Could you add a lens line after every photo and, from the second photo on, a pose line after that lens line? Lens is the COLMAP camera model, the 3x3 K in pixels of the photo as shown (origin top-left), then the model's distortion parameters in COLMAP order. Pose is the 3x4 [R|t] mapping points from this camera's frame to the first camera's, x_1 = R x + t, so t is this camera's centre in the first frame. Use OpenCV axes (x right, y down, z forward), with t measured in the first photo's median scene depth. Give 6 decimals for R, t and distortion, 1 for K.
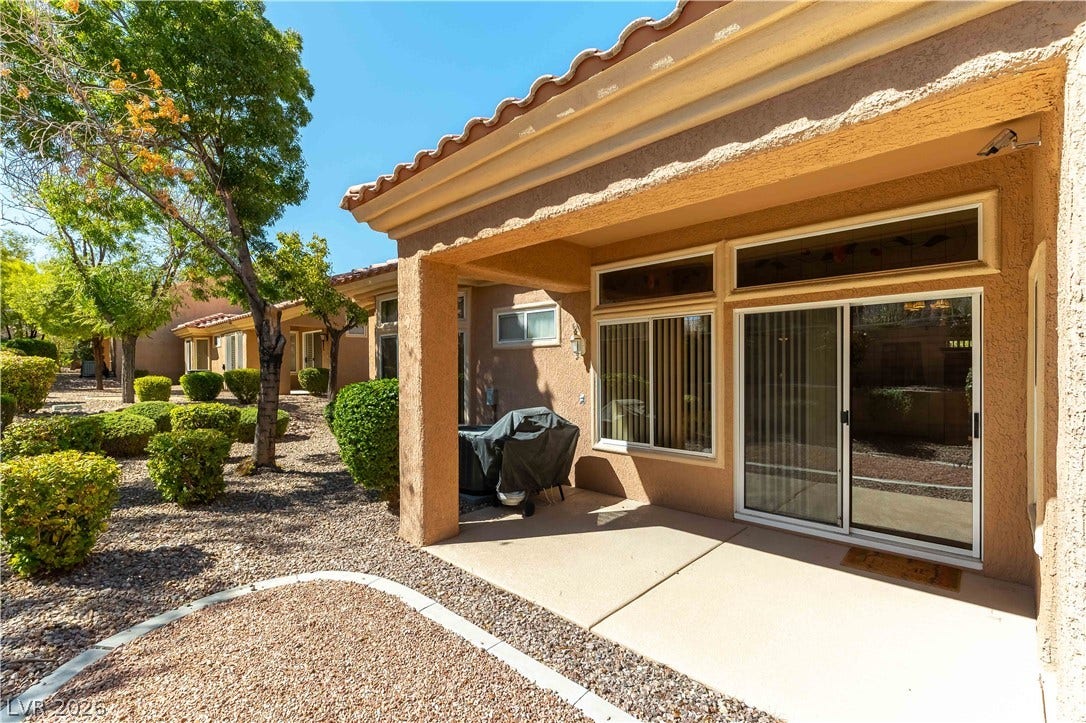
lens RADIAL K [[472.4, 0, 541.0], [0, 472.4, 367.3], [0, 0, 1]] dist [-0.004709, -0.000425]
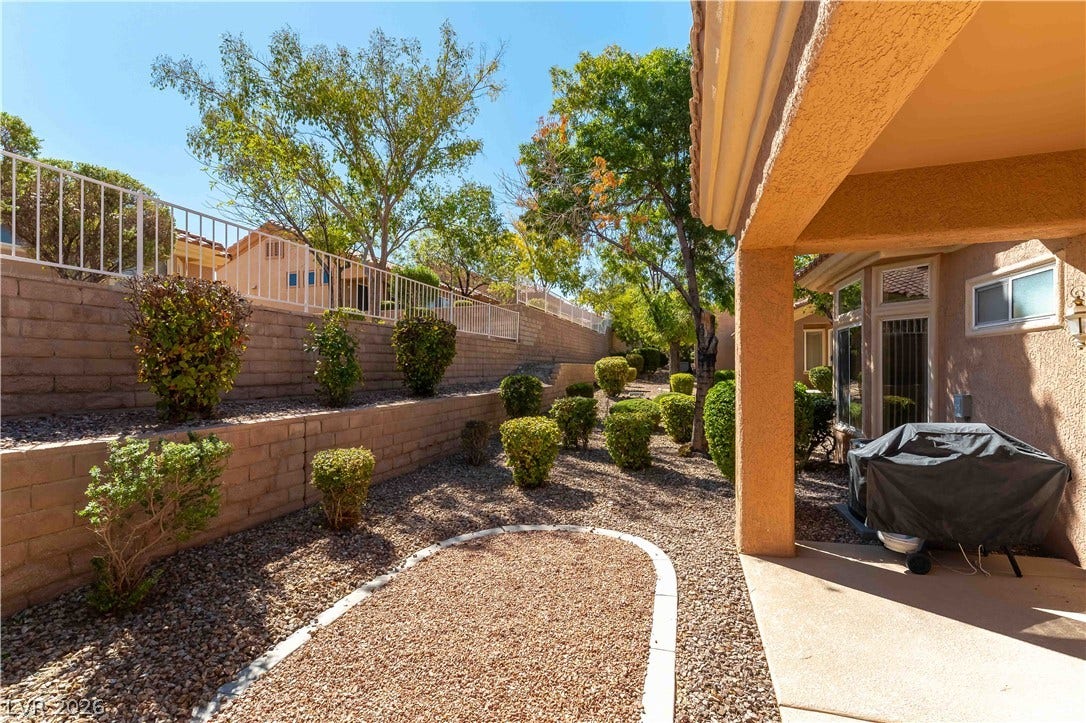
lens RADIAL K [[472.4, 0, 541.7], [0, 472.4, 365.6], [0, 0, 1]] dist [-0.004709, -0.000425]
pose [[0.448860, -0.006267, -0.893580, 0.350851], [0.004183, 0.999979, -0.004912, 0.005002], [0.893592, -0.001533, 0.448877, 0.183378]]
